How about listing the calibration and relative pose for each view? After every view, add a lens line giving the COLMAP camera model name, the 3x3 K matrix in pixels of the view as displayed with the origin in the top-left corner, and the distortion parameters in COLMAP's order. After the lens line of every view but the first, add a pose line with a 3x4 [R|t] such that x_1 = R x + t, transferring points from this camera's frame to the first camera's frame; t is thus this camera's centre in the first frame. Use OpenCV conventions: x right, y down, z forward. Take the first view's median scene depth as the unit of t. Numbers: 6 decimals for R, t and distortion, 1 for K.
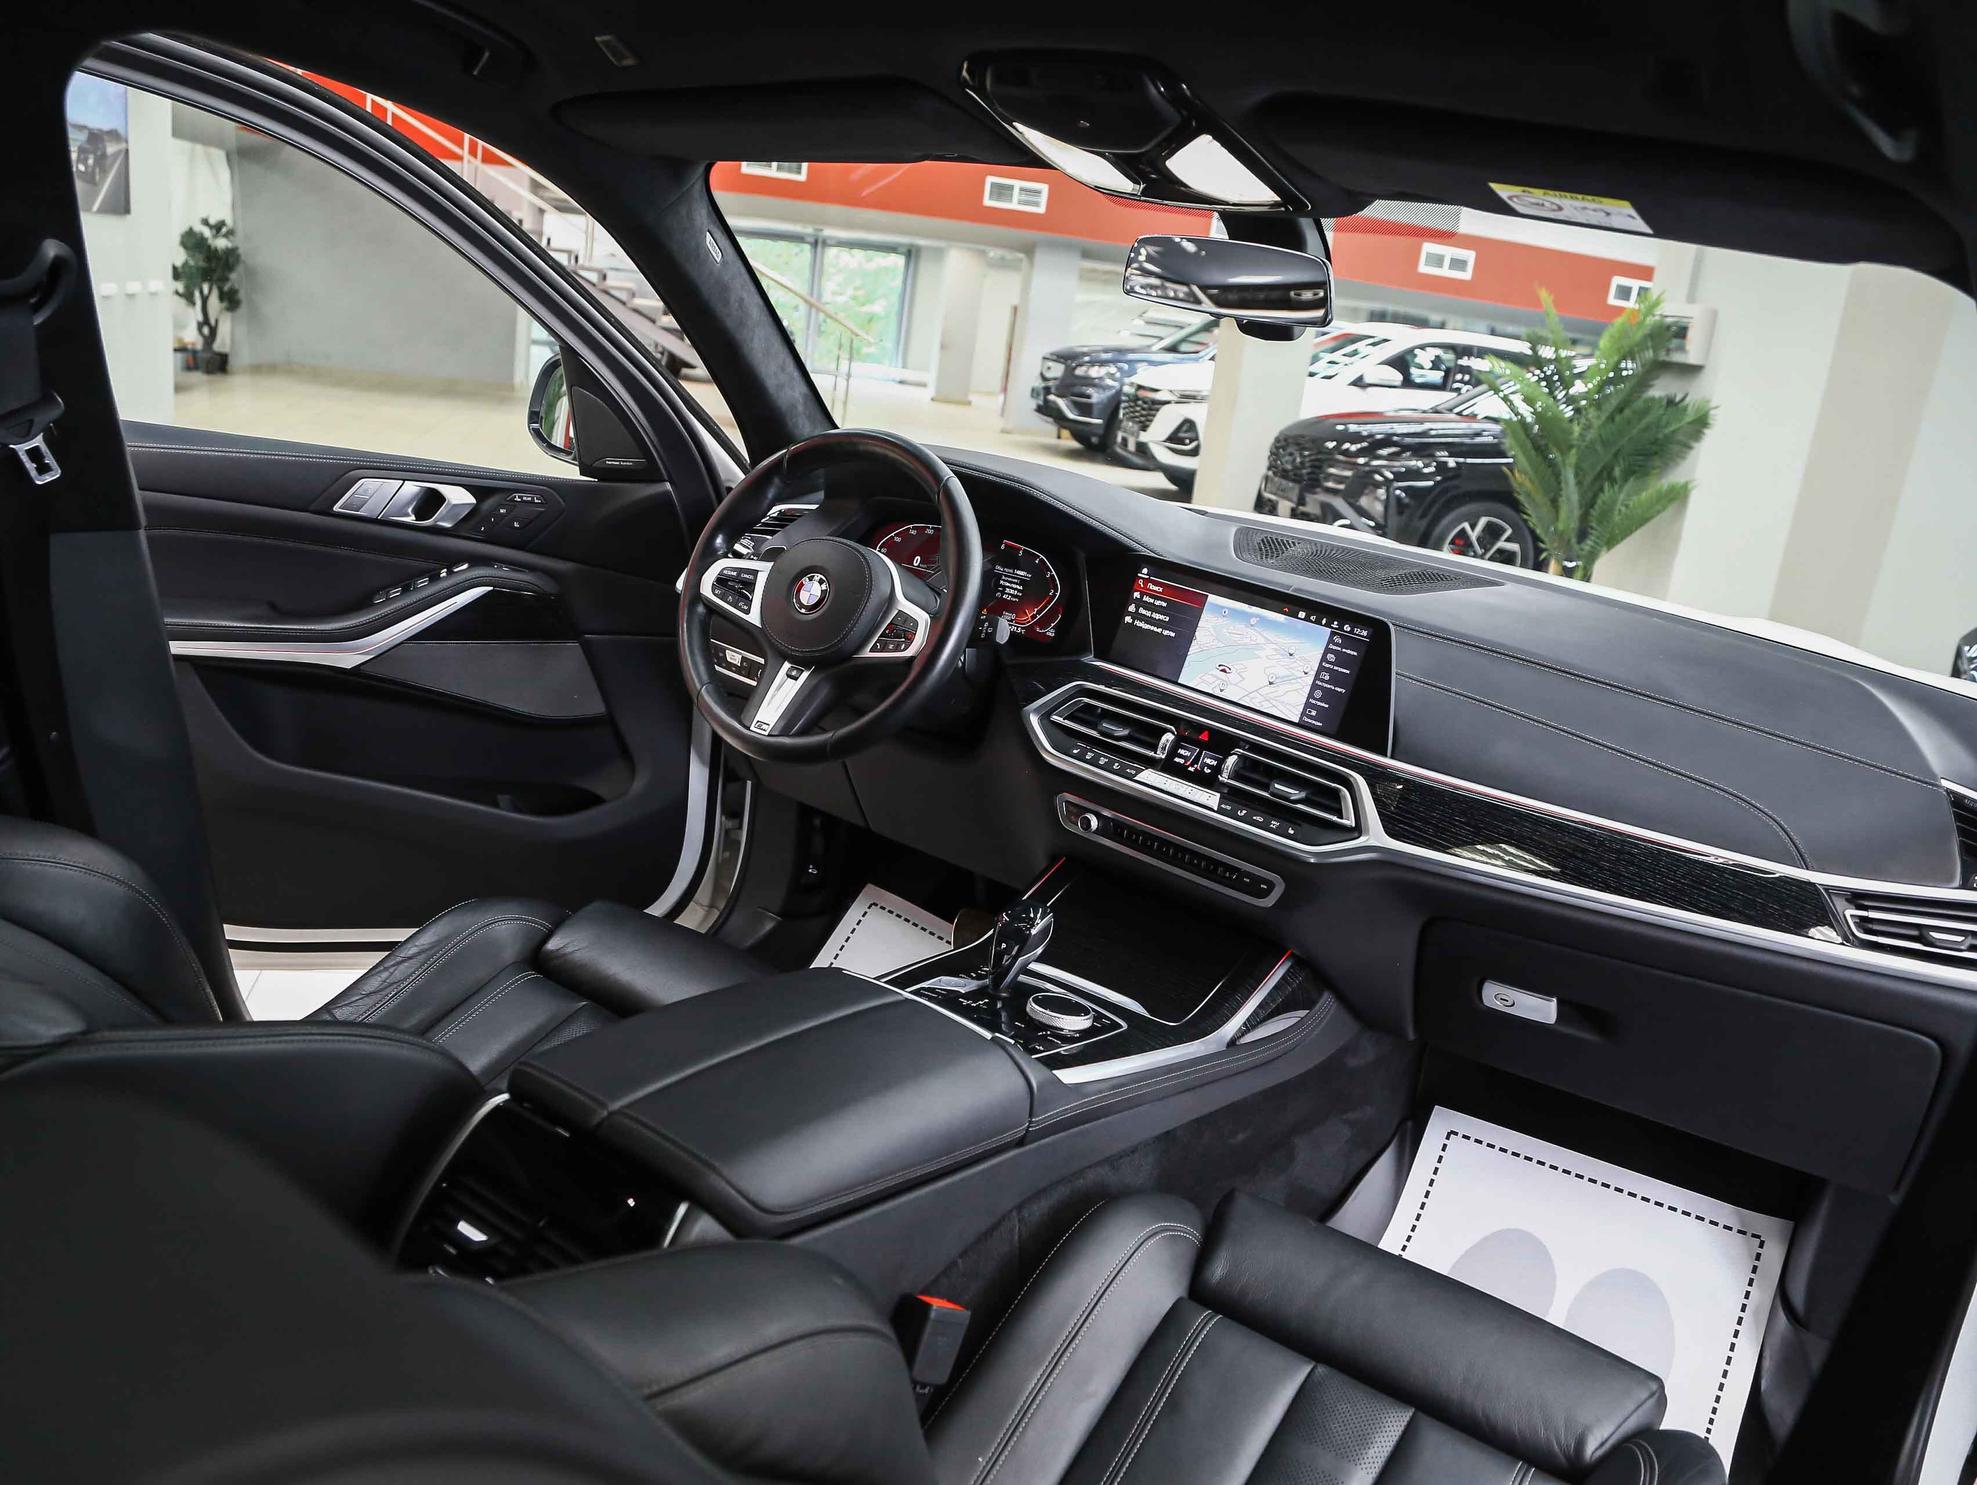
lens RADIAL K [[1551.3, 0, 988.5], [0, 1551.3, 742.5], [0, 0, 1]] dist [-0.129928, 0.125849]
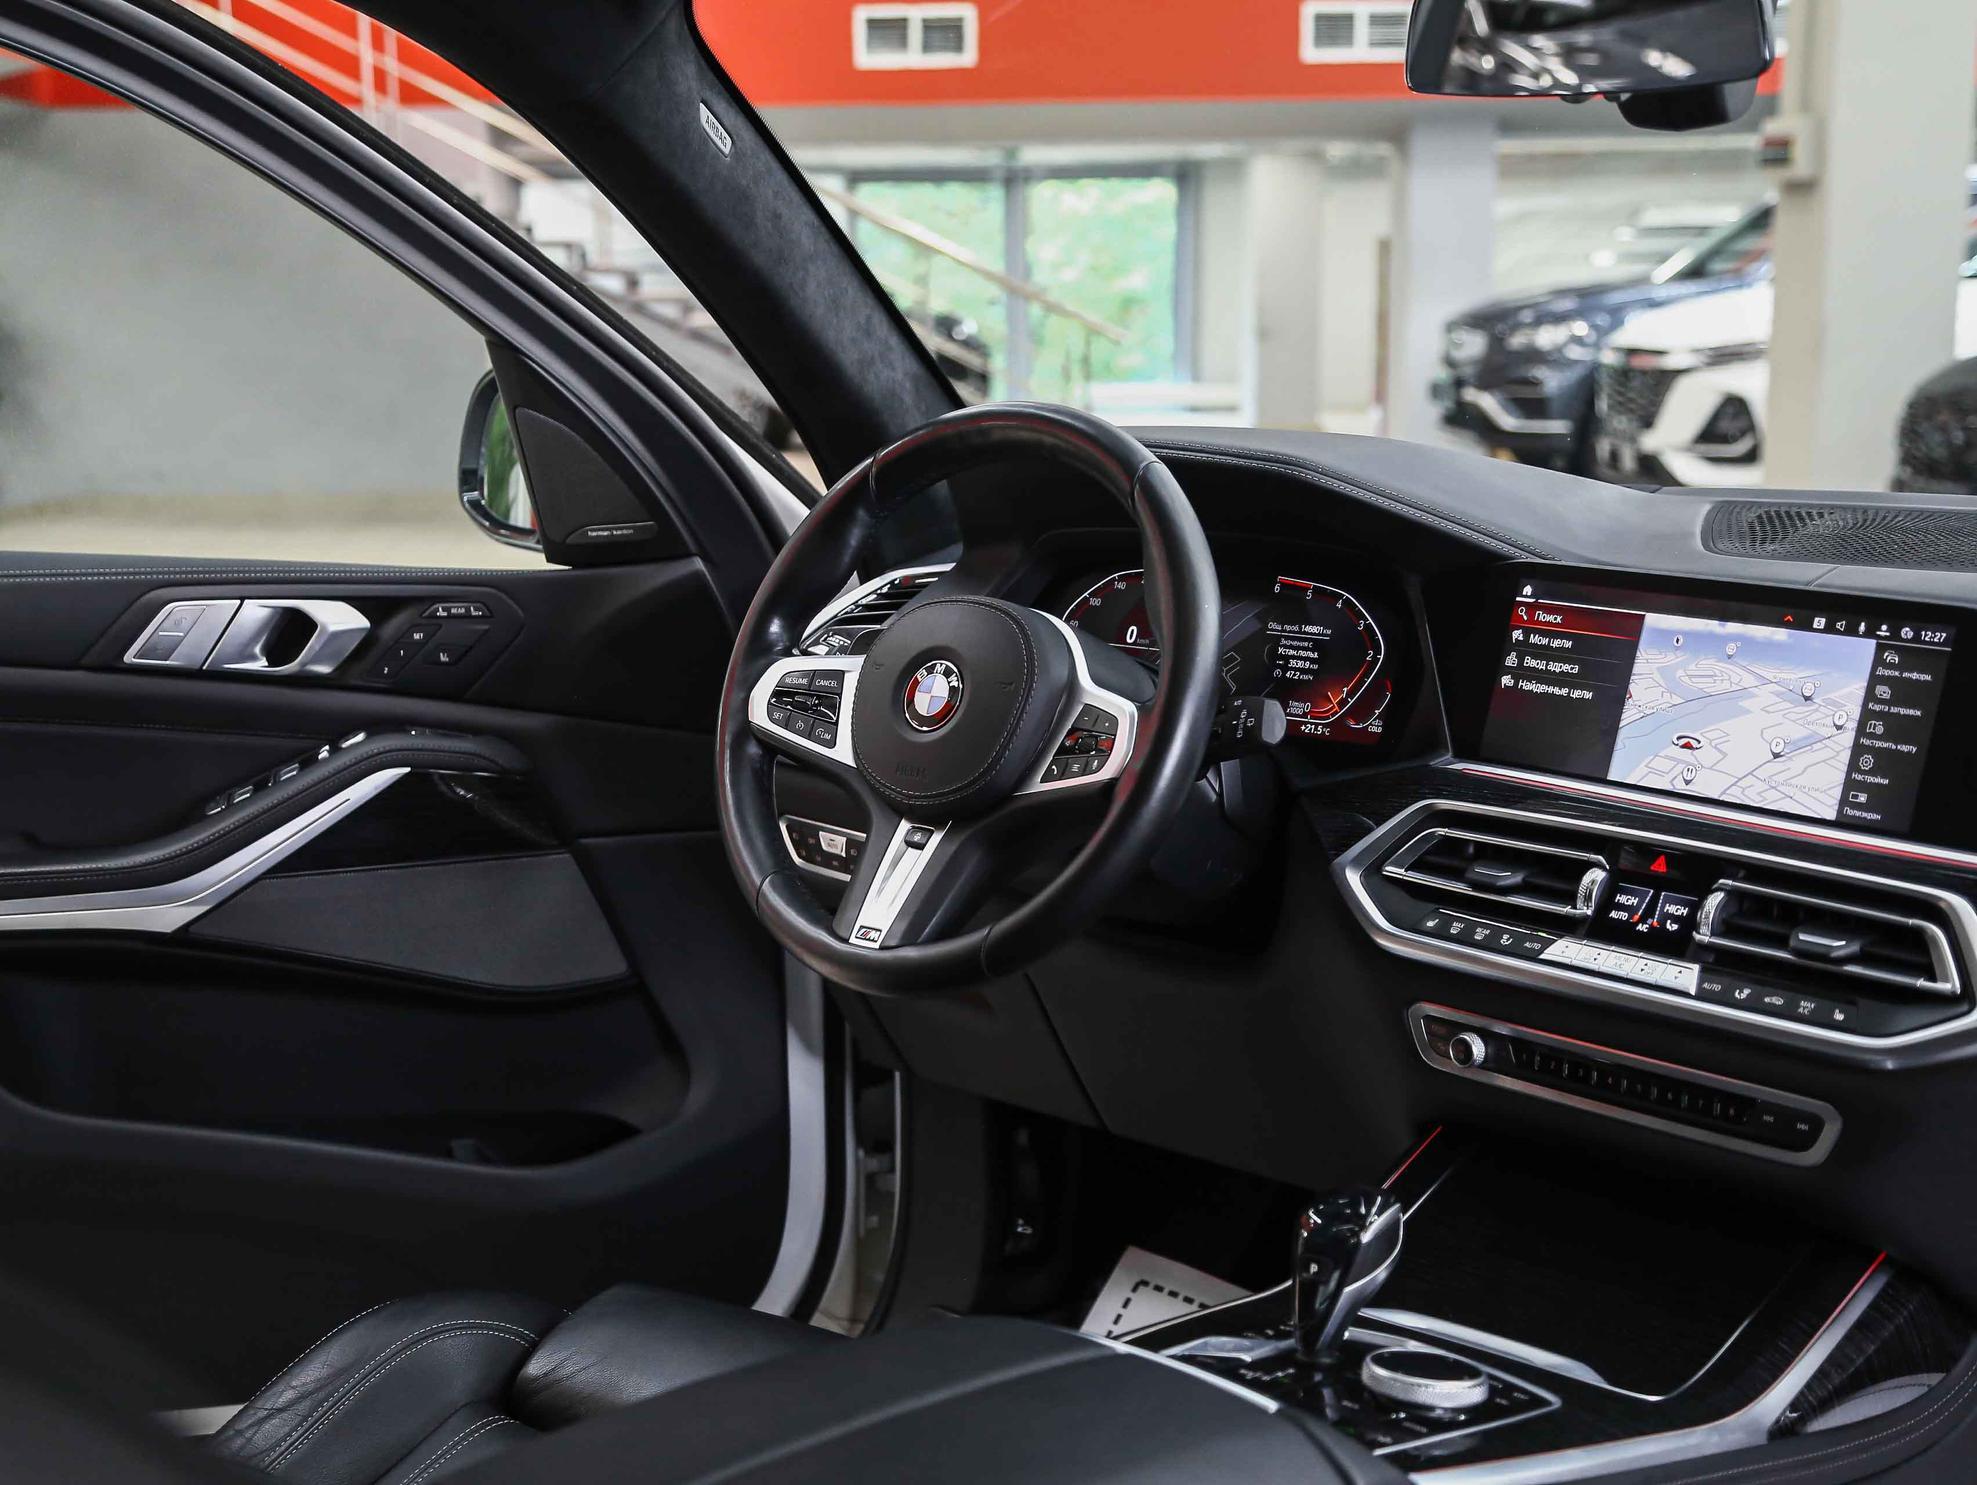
lens RADIAL K [[2892.6, 0, 988.5], [0, 2892.6, 742.5], [0, 0, 1]] dist [0.143503, -0.051389]
pose [[0.983127, -0.112672, -0.144104, 0.055426], [0.094369, 0.987261, -0.128102, 0.057494], [0.156702, 0.112342, 0.981236, -0.042689]]
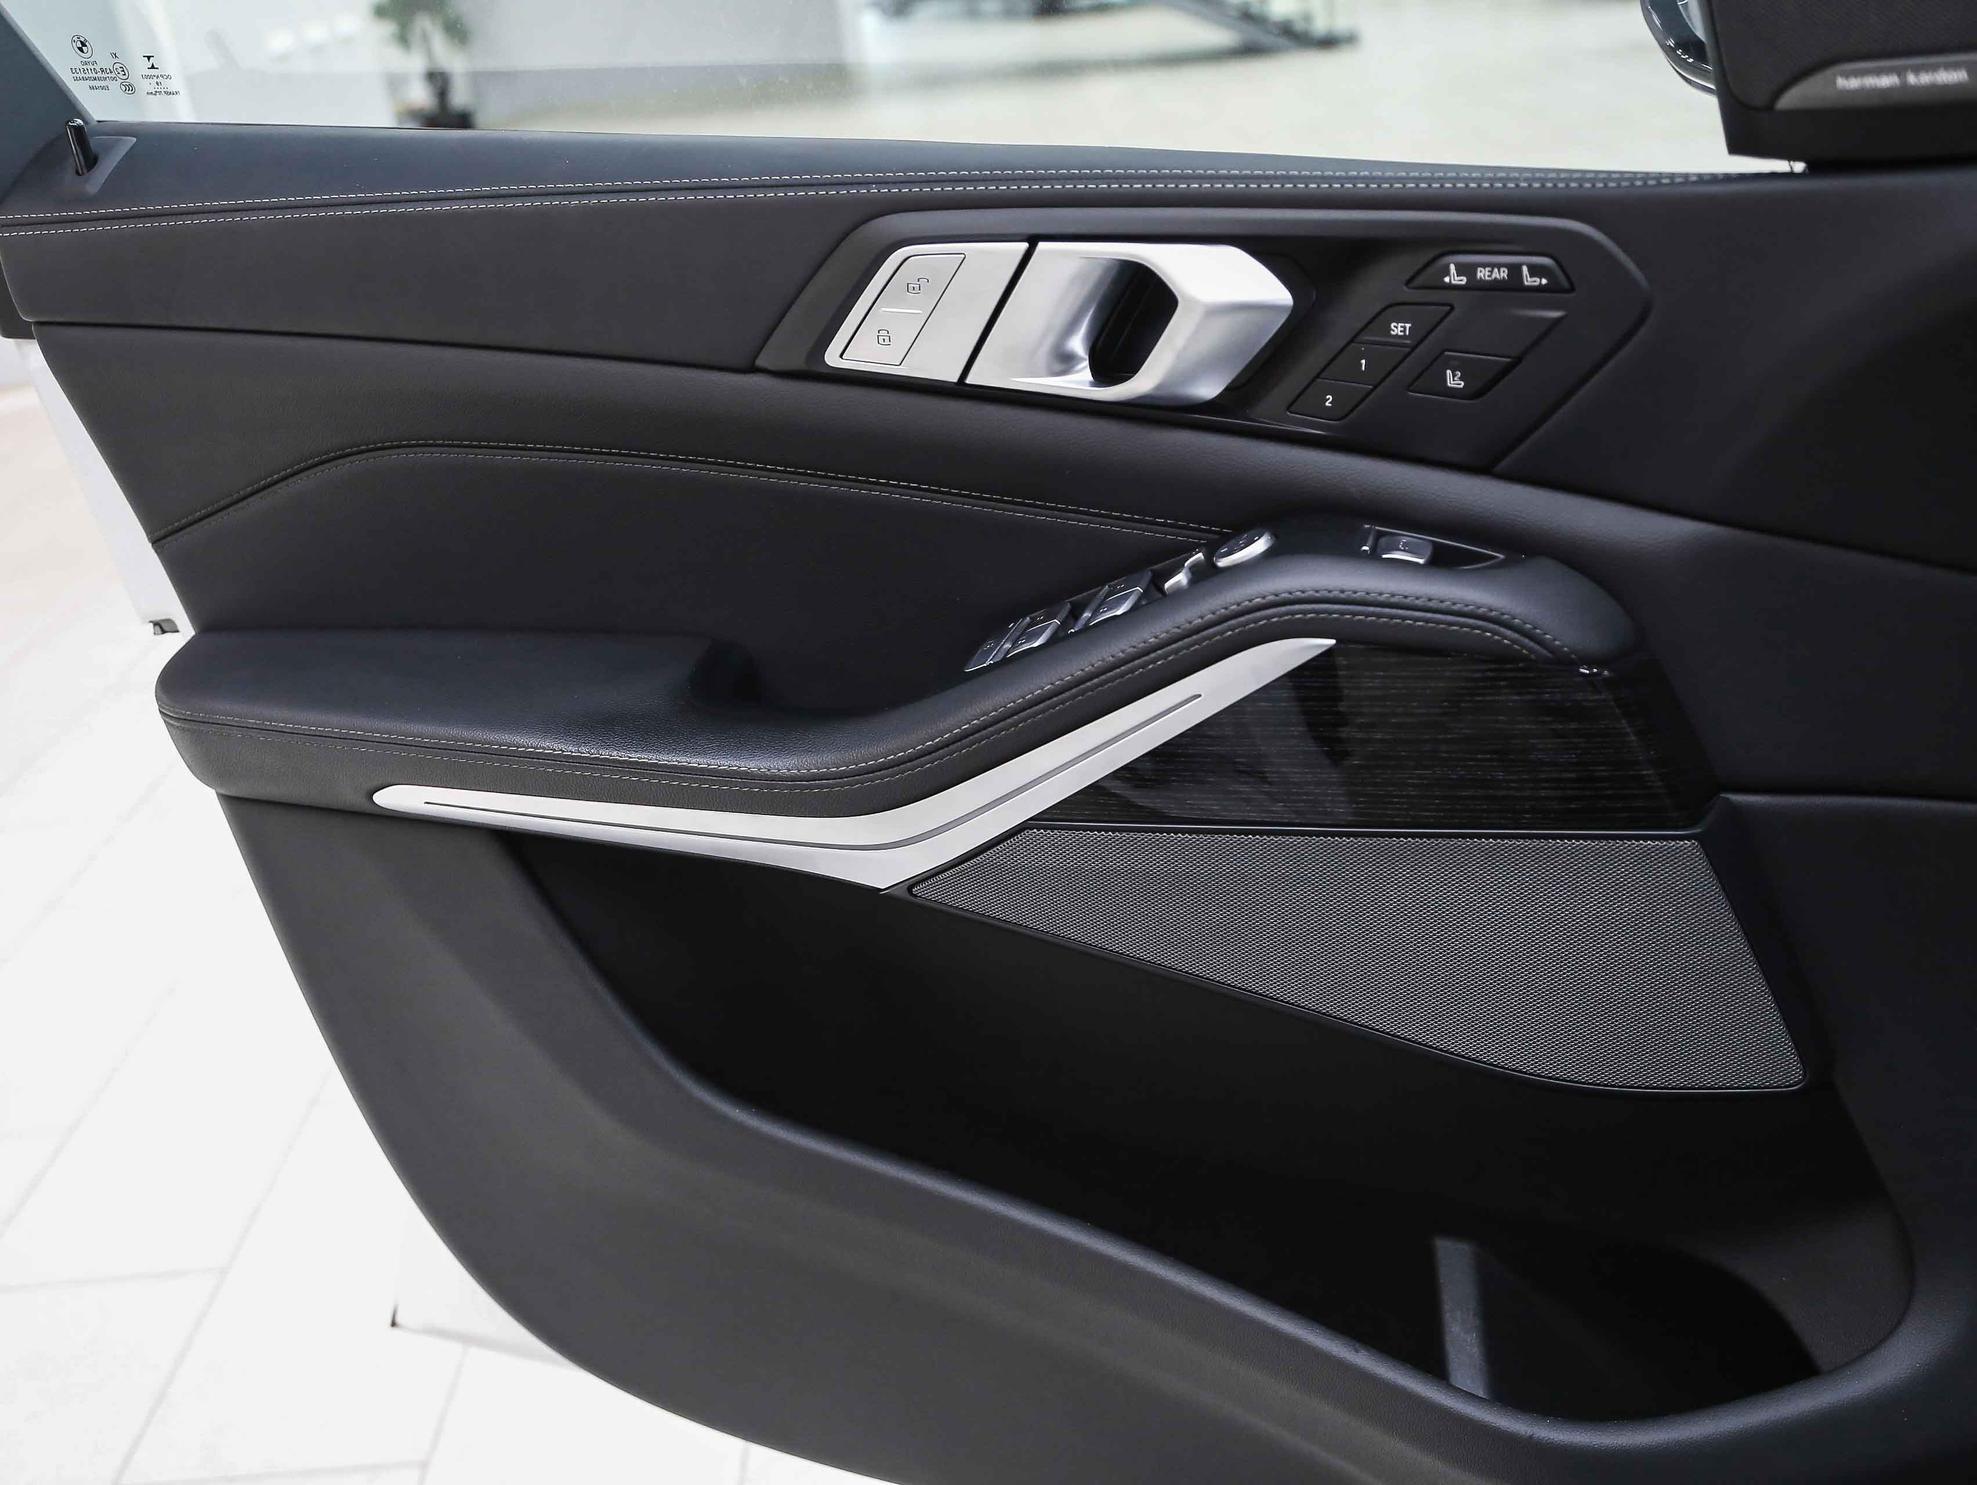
lens RADIAL K [[1923.9, 0, 988.5], [0, 1923.9, 742.5], [0, 0, 1]] dist [-0.016408, -0.015469]
pose [[0.743179, 0.073542, -0.665039, -0.176343], [-0.022612, 0.996134, 0.084887, -0.127655], [0.668710, -0.048049, 0.741969, 0.840024]]
